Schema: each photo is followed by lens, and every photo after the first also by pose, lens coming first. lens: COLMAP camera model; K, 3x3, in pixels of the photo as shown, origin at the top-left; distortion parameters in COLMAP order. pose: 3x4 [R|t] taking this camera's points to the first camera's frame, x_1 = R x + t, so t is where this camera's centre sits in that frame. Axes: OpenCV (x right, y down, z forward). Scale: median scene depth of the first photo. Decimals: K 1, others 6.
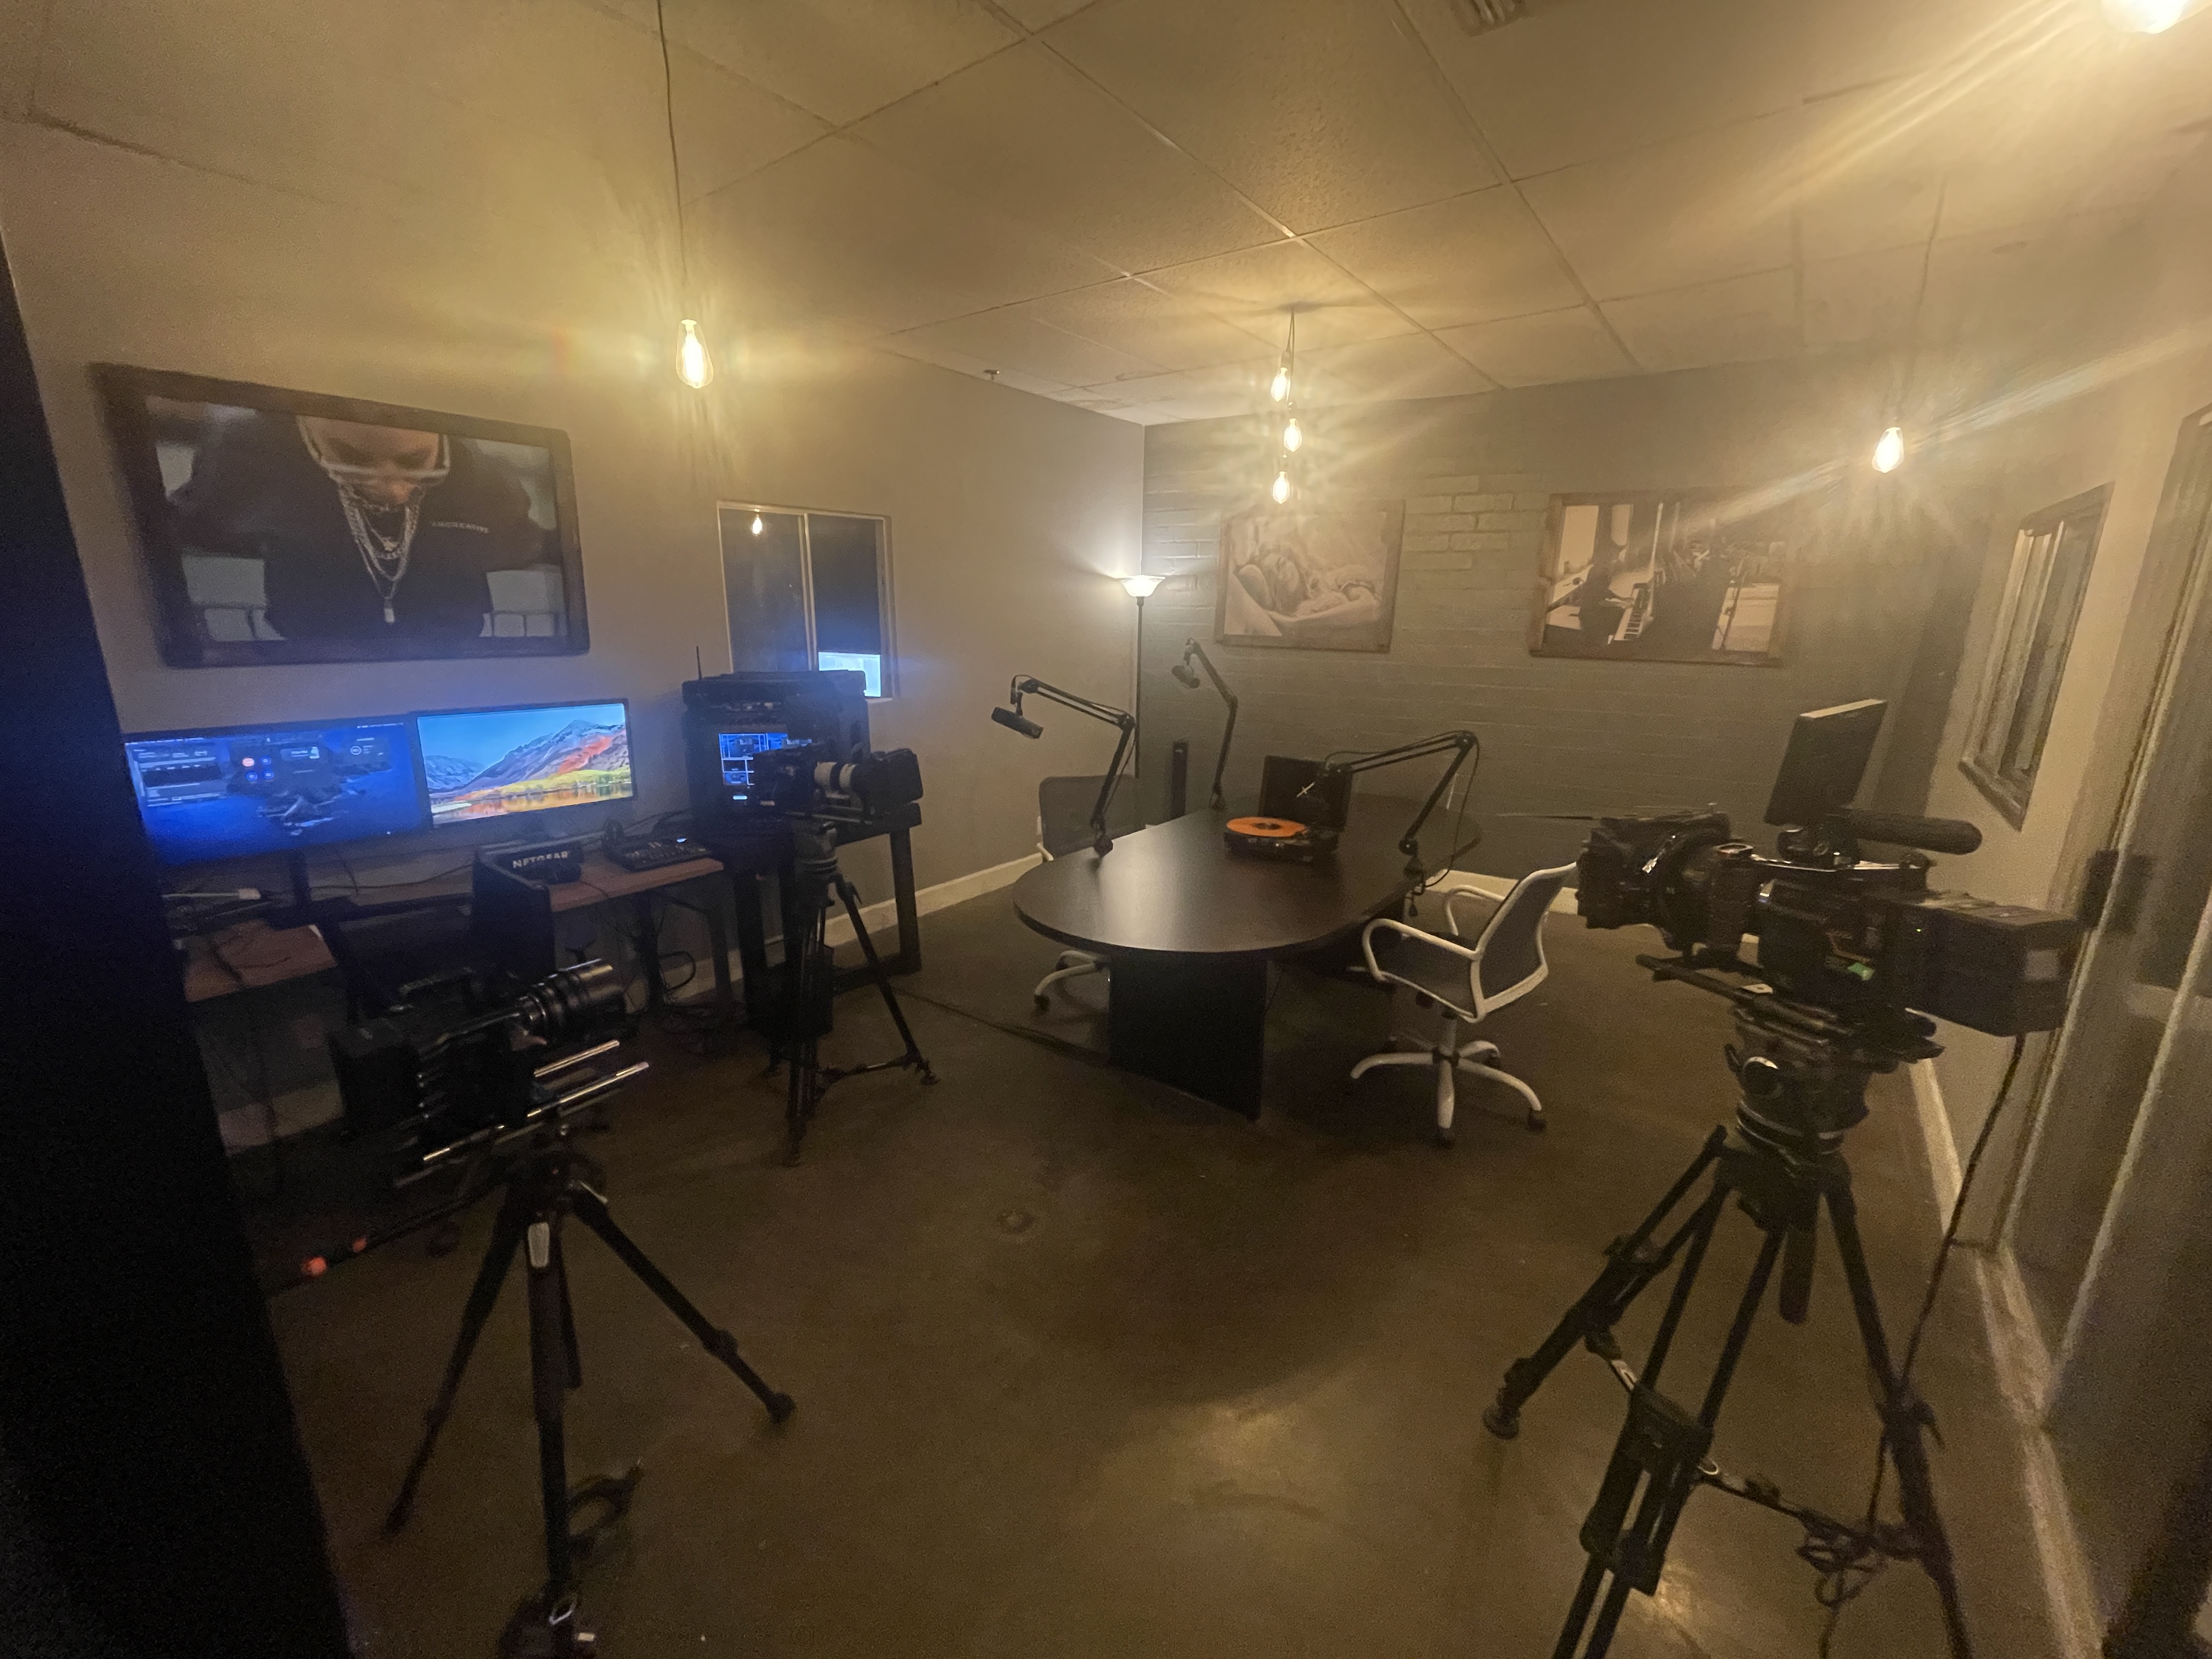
lens RADIAL K [[904.6, 0, 1092.8], [0, 904.6, 827.5], [0, 0, 1]] dist [0.006966, 0.000432]
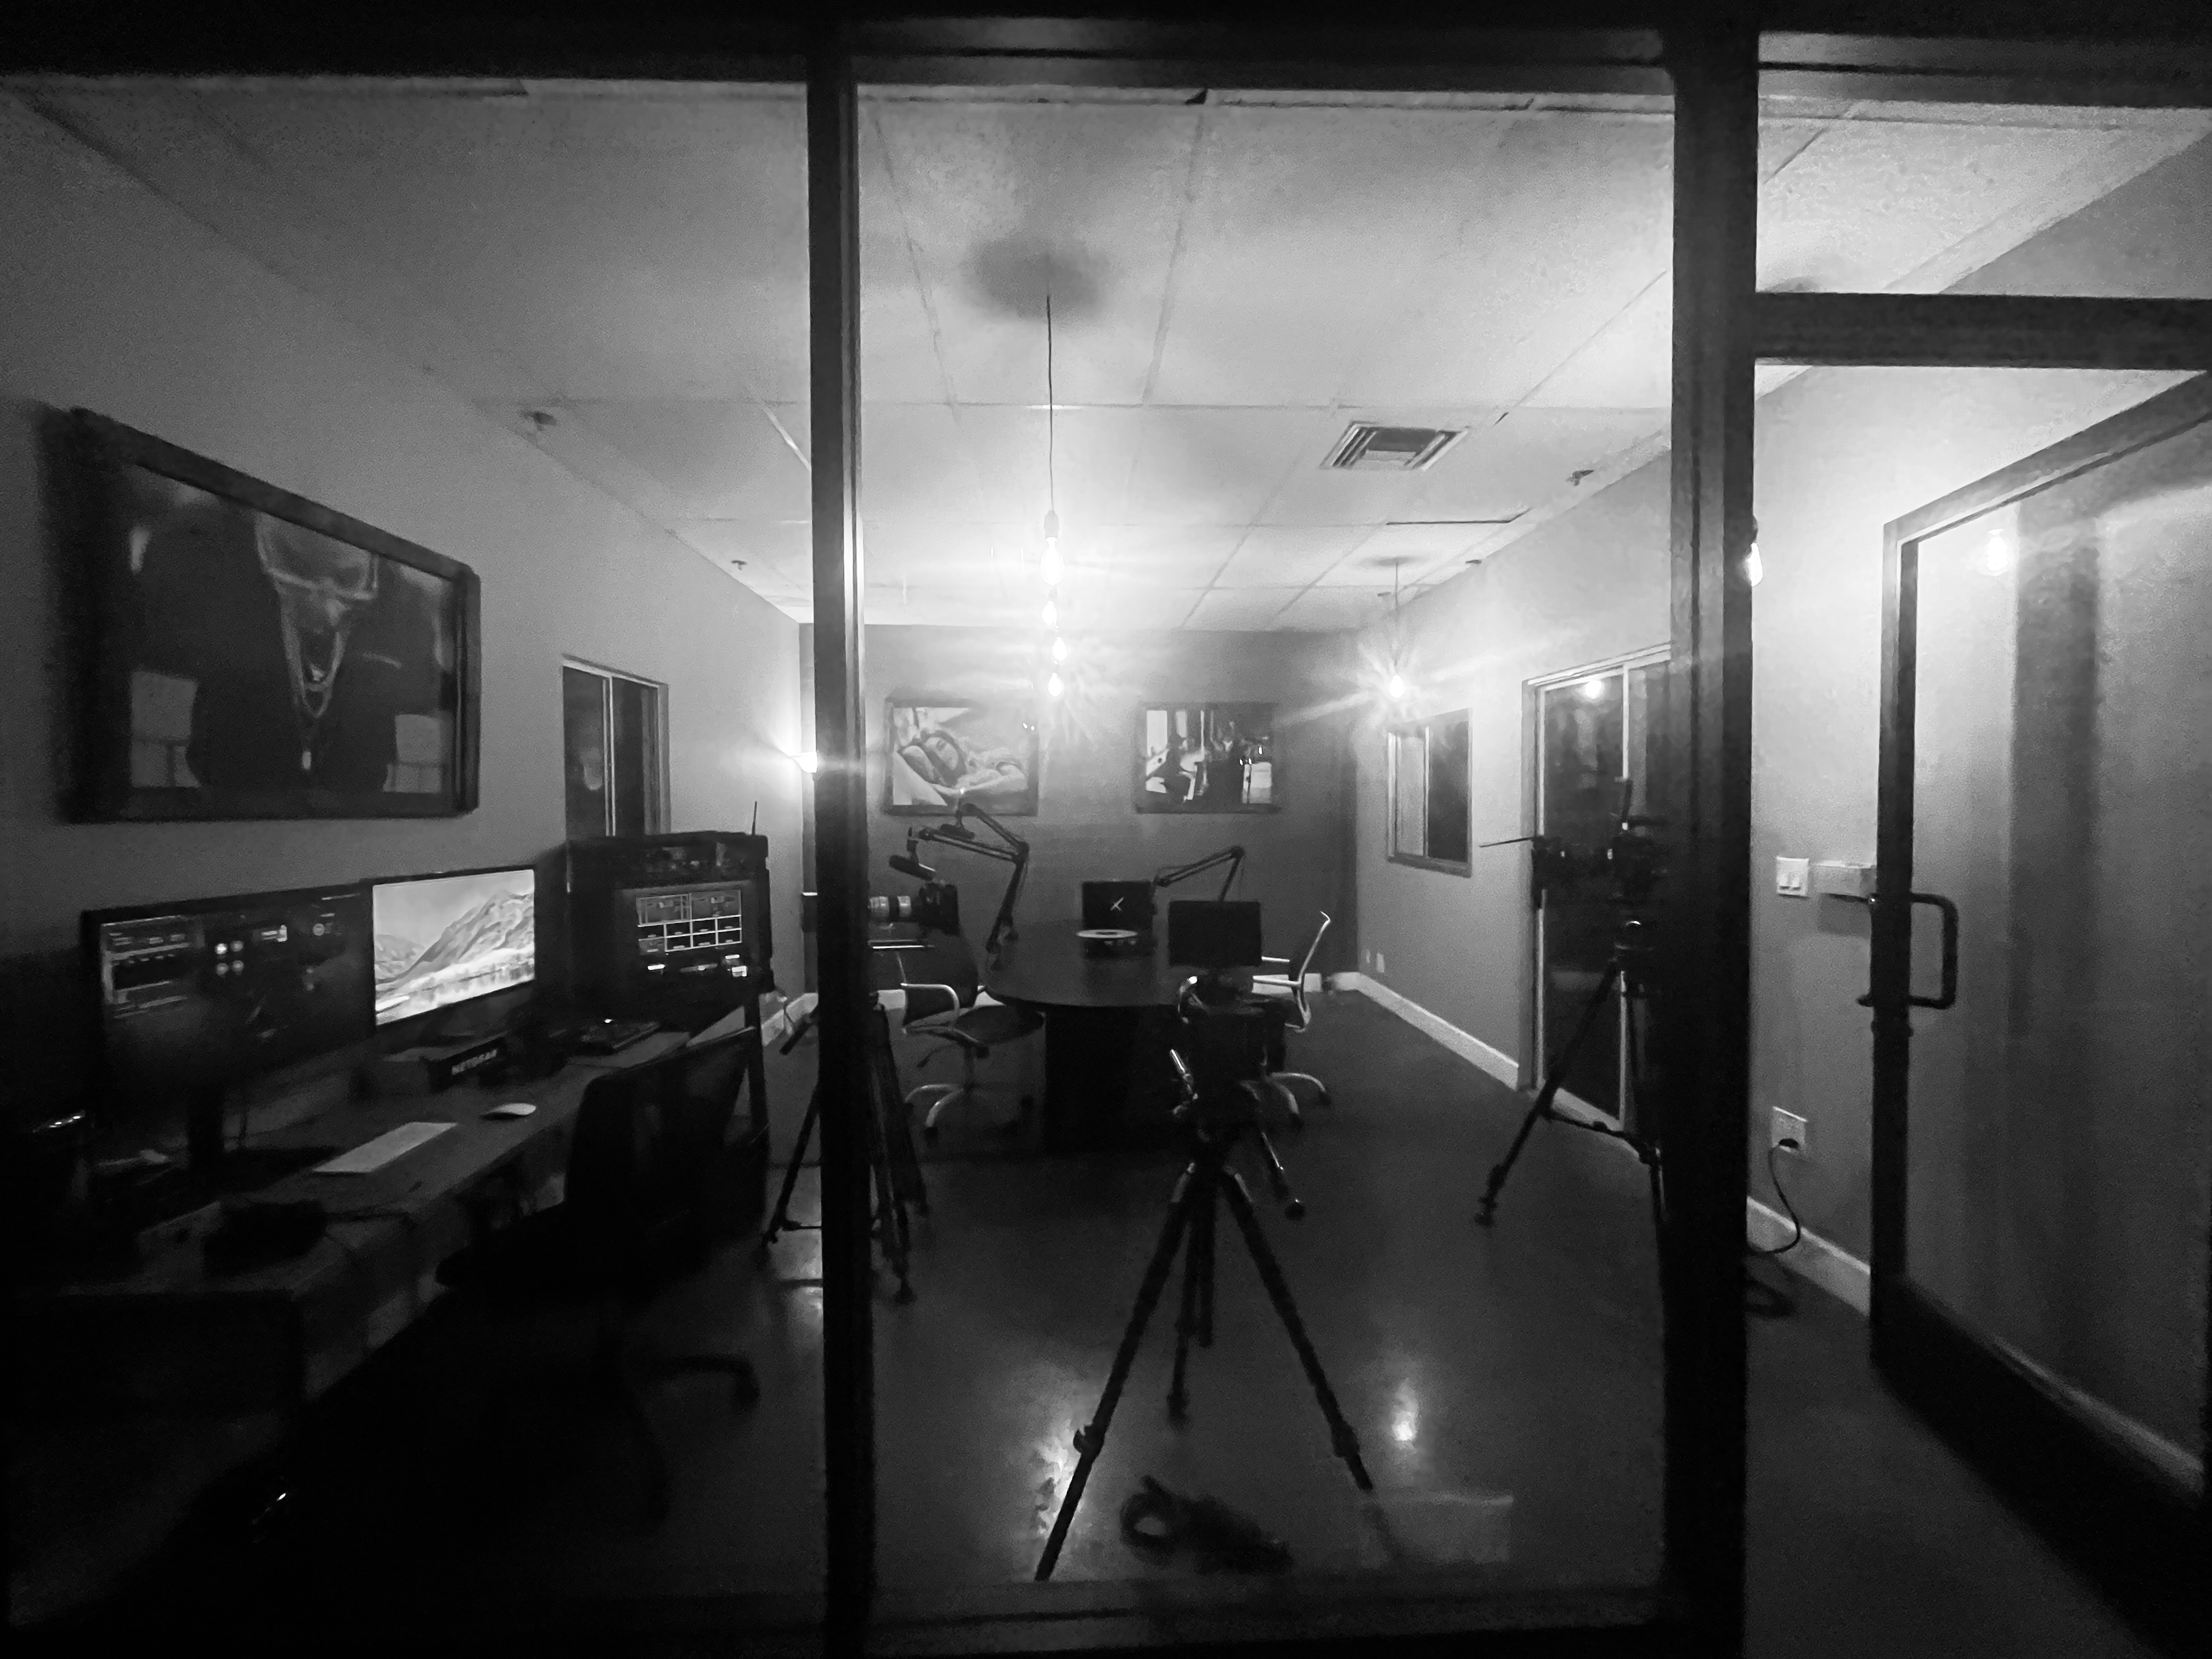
lens RADIAL K [[934.1, 0, 1107.9], [0, 934.1, 823.8], [0, 0, 1]] dist [0.000060, 0.018550]
pose [[0.751885, -0.030883, 0.658570, -0.685555], [0.176753, 0.971778, -0.156227, 0.055327], [-0.635159, 0.233869, 0.736124, -0.007001]]
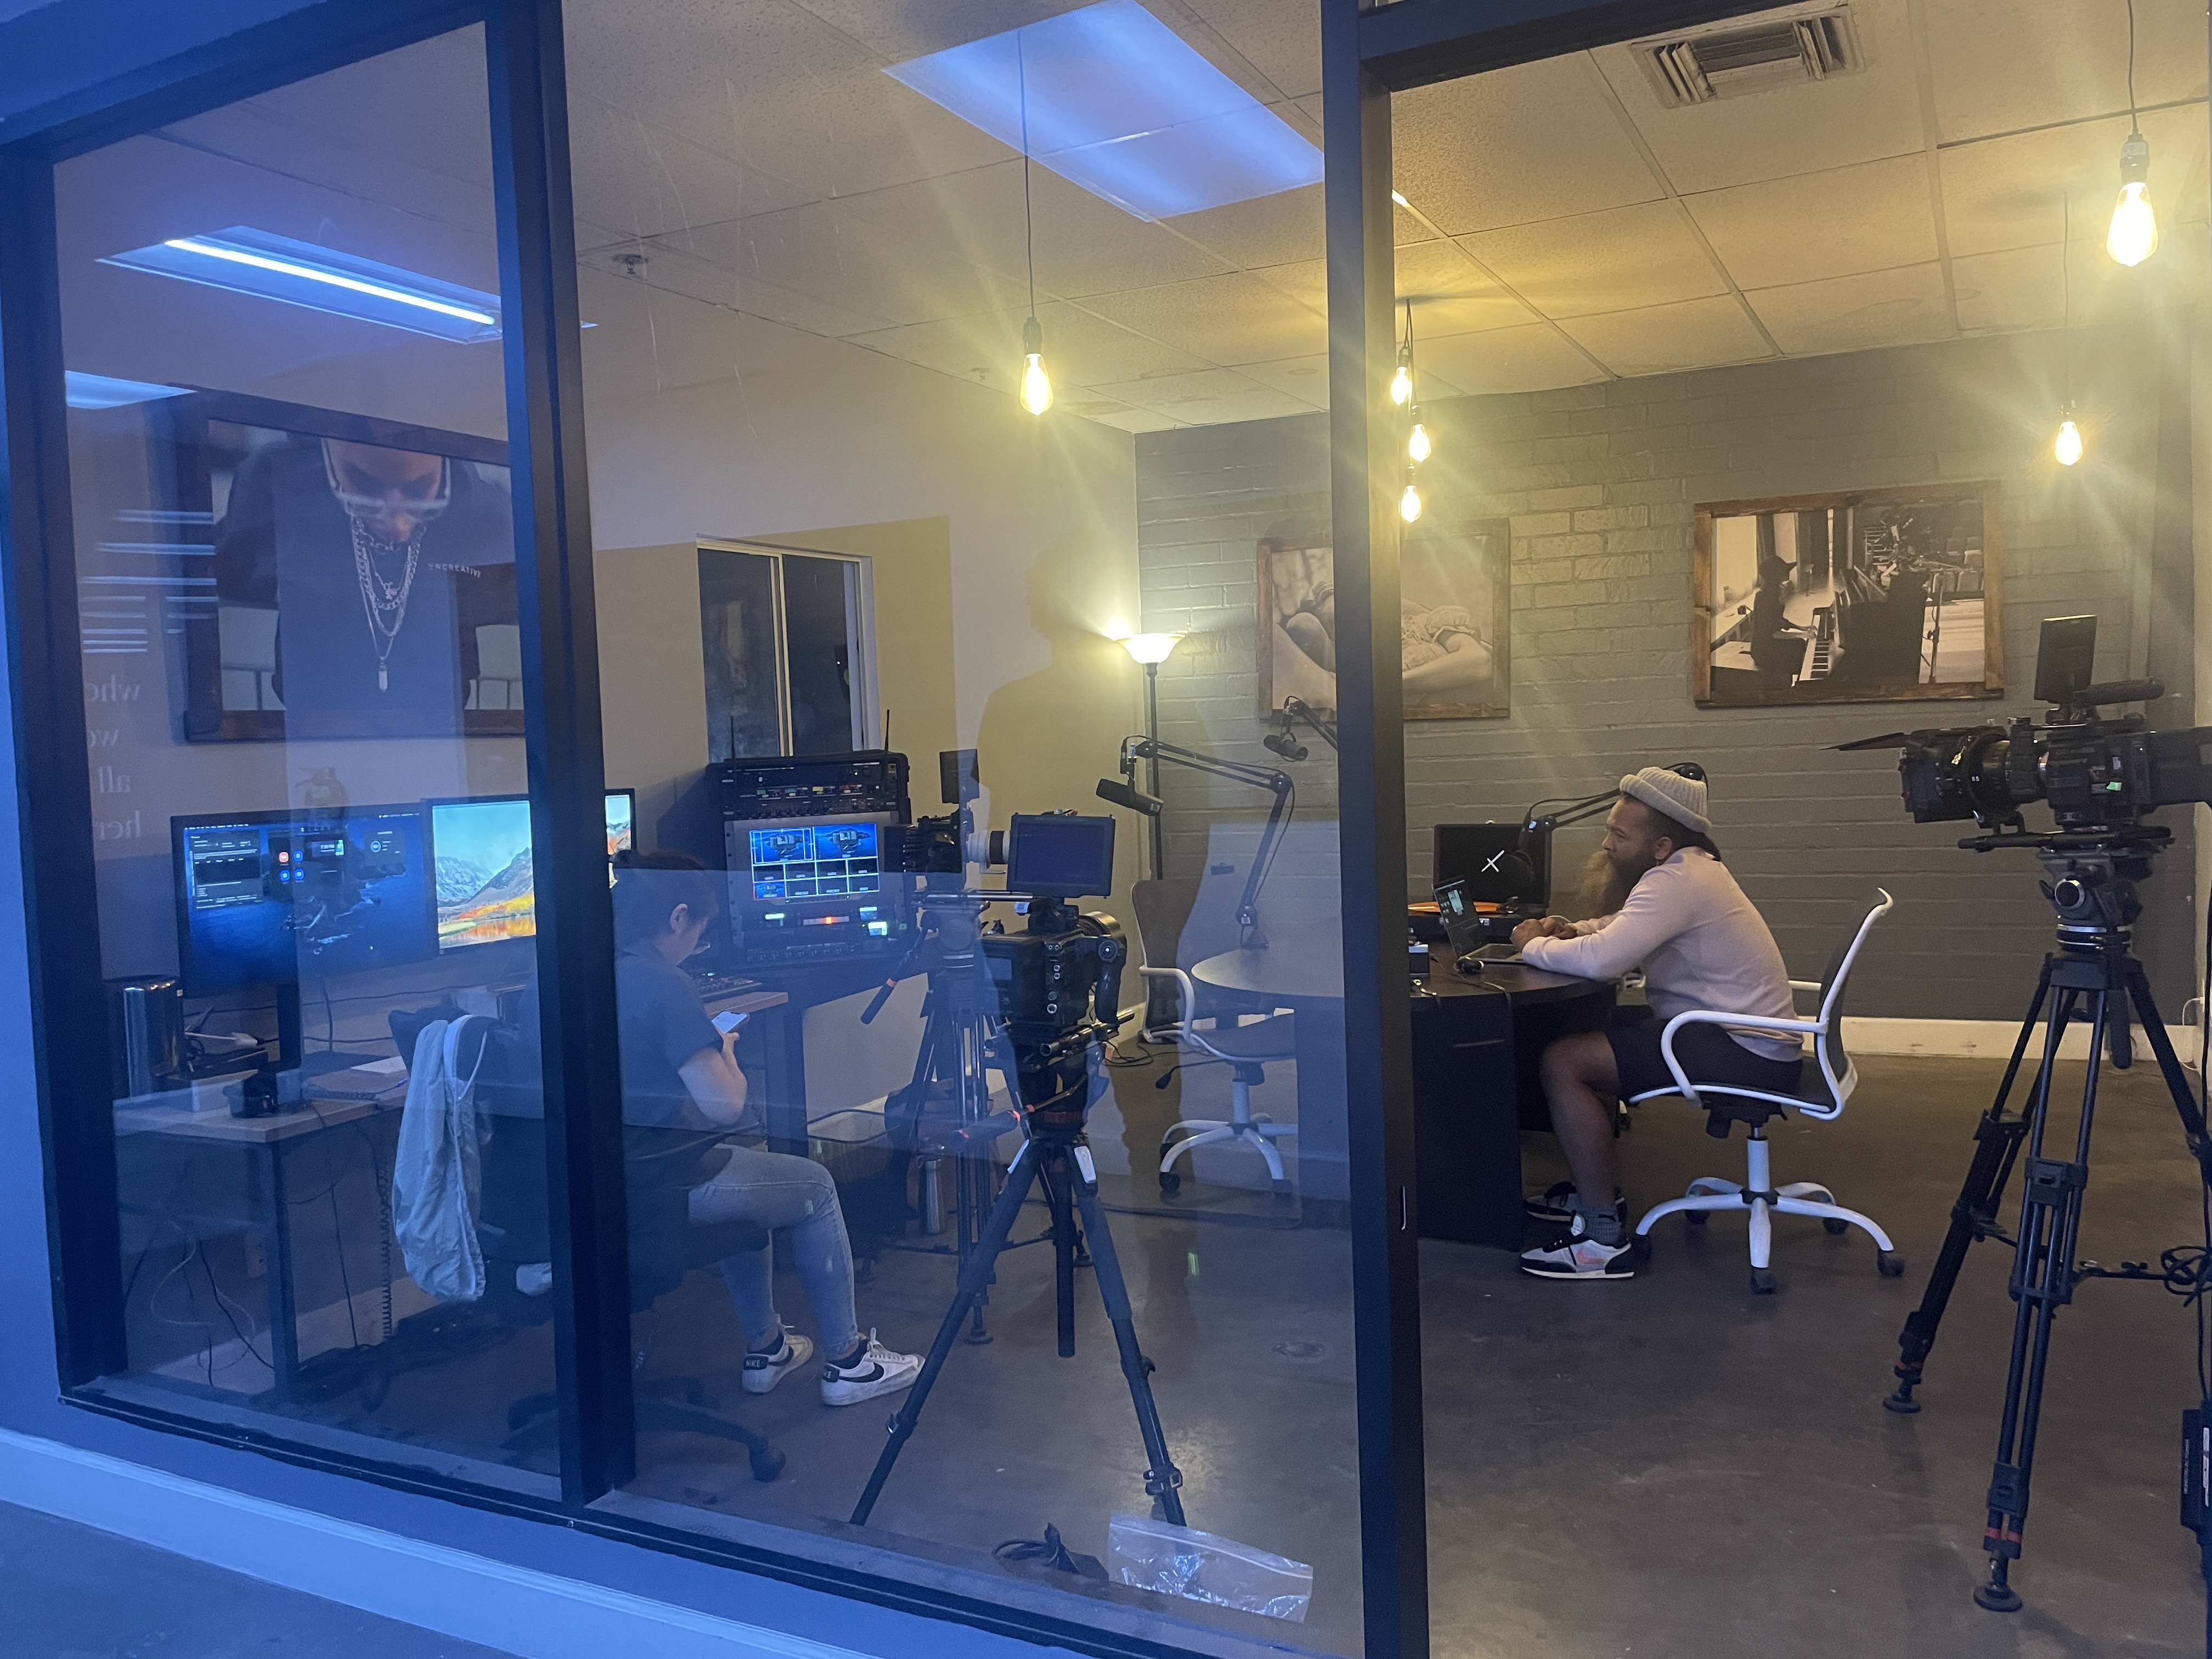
lens RADIAL K [[1746.8, 0, 1106.0], [0, 1746.8, 829.5], [0, 0, 1]] dist [0.147370, -0.206973]
pose [[0.981511, -0.057126, 0.182684, -0.394992], [0.090845, 0.979109, -0.181916, 0.190369], [-0.168475, 0.195149, 0.966195, -0.462965]]
